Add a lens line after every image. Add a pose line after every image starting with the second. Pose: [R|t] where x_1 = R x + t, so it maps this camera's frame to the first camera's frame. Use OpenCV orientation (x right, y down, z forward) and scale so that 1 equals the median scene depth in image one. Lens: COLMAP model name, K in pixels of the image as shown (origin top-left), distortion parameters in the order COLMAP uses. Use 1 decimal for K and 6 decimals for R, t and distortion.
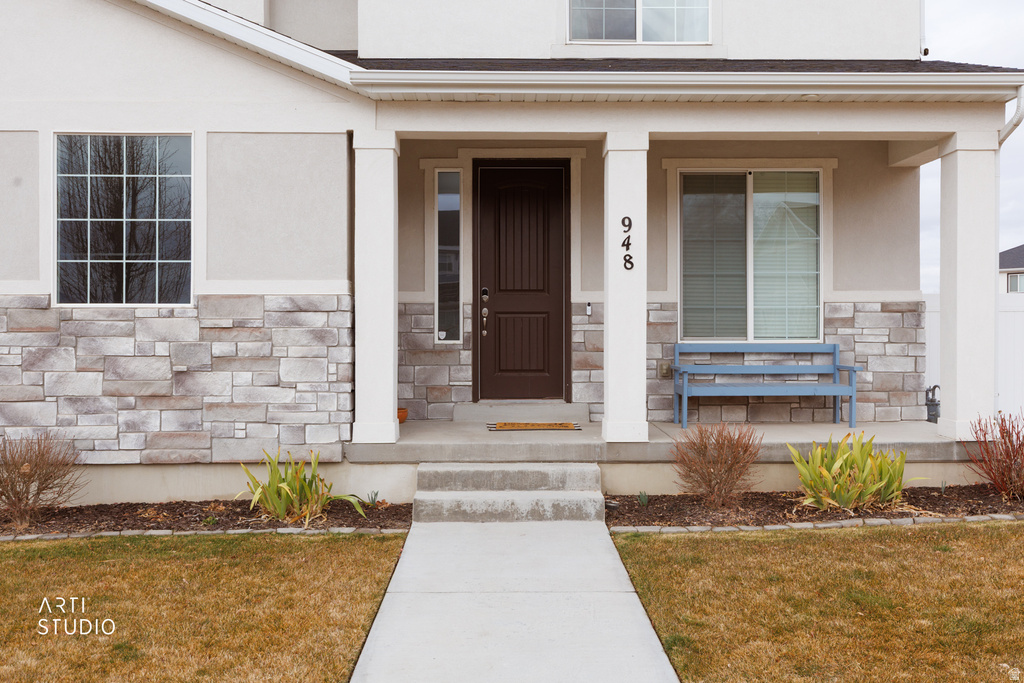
lens RADIAL K [[870.8, 0, 509.6], [0, 870.8, 325.4], [0, 0, 1]] dist [-0.044143, -0.005202]
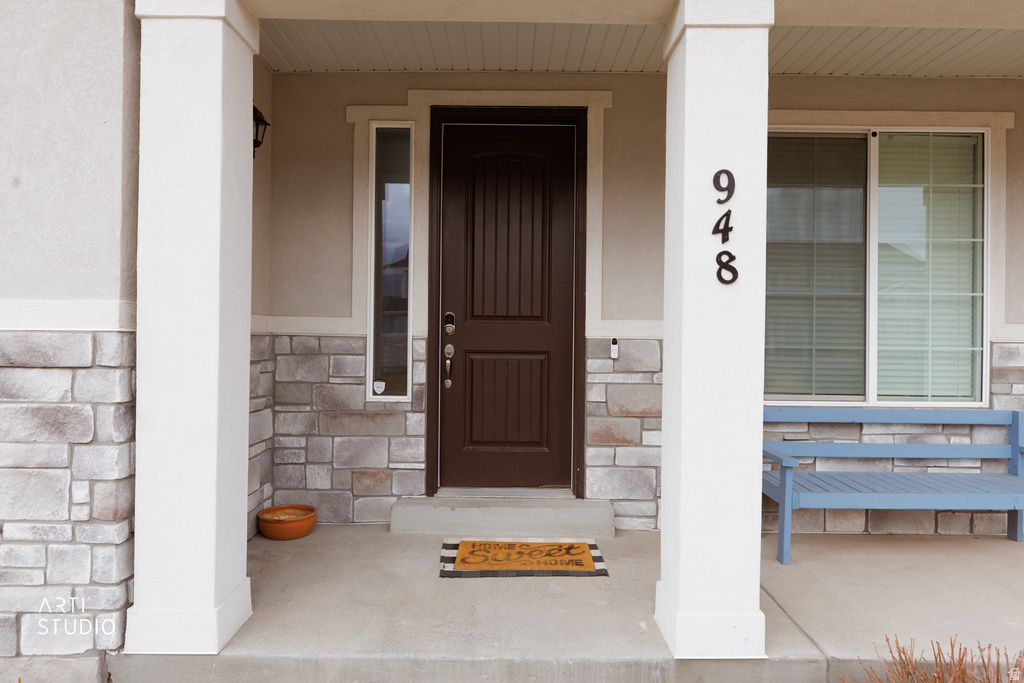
lens RADIAL K [[757.1, 0, 512.0], [0, 757.1, 341.5], [0, 0, 1]] dist [-0.034326, 0.001234]
pose [[0.999931, 0.011600, 0.001594, 0.017206], [-0.011610, 0.999911, 0.006584, -0.026858], [-0.001518, -0.006602, 0.999977, 0.461207]]
